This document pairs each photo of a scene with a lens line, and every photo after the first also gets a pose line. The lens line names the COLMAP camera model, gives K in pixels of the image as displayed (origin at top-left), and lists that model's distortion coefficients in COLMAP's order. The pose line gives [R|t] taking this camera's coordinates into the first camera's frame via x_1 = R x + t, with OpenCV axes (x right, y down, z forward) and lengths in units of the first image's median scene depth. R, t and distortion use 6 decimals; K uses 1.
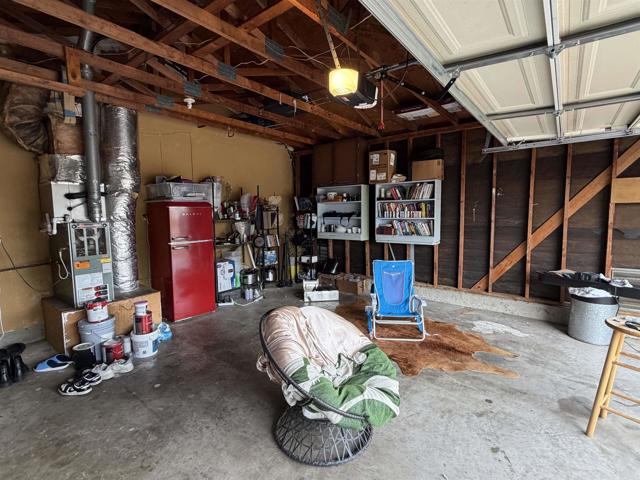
lens RADIAL K [[316.4, 0, 320.0], [0, 316.4, 240.0], [0, 0, 1]] dist [0.001162, 0.000319]
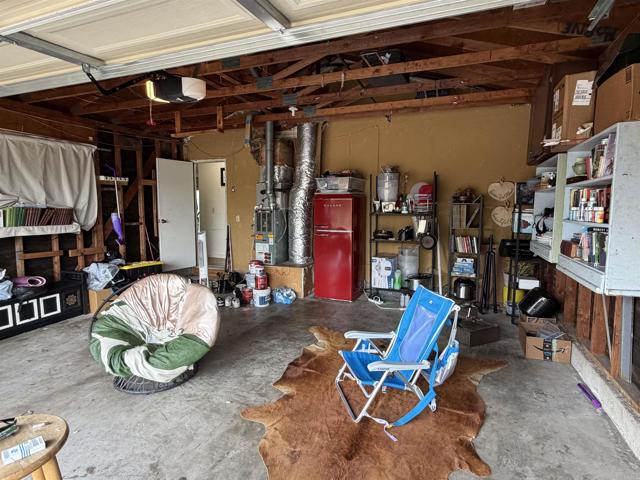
lens RADIAL K [[356.7, 0, 320.0], [0, 356.7, 240.0], [0, 0, 1]] dist [-0.004115, -0.001258]
pose [[0.274274, 0.102392, -0.956185, 0.642515], [-0.100091, 0.991954, 0.077512, -0.045525], [0.956429, 0.074446, 0.282315, 0.512676]]
